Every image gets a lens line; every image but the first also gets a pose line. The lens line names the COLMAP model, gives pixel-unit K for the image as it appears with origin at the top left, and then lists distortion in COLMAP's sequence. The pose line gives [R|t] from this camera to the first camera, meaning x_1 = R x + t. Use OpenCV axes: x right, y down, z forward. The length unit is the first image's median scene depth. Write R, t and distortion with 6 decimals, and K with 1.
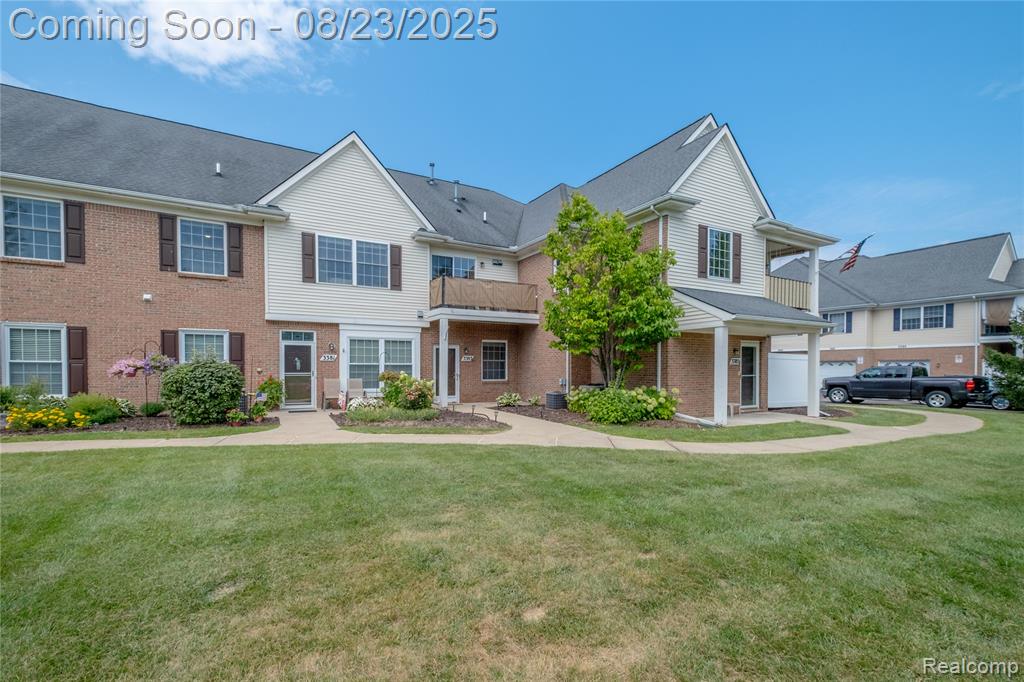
lens RADIAL K [[438.1, 0, 503.0], [0, 438.1, 369.9], [0, 0, 1]] dist [0.001971, 0.000222]
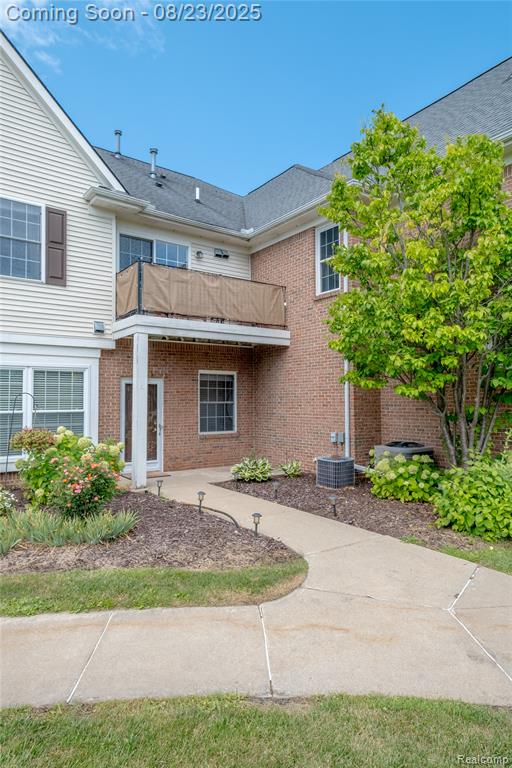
lens RADIAL K [[462.8, 0, 256.1], [0, 462.8, 382.3], [0, 0, 1]] dist [0.018683, 0.001261]
pose [[0.991007, -0.002366, 0.133788, -0.061848], [0.008945, 0.998779, -0.048593, -0.019062], [-0.133510, 0.049353, 0.989818, 0.350926]]
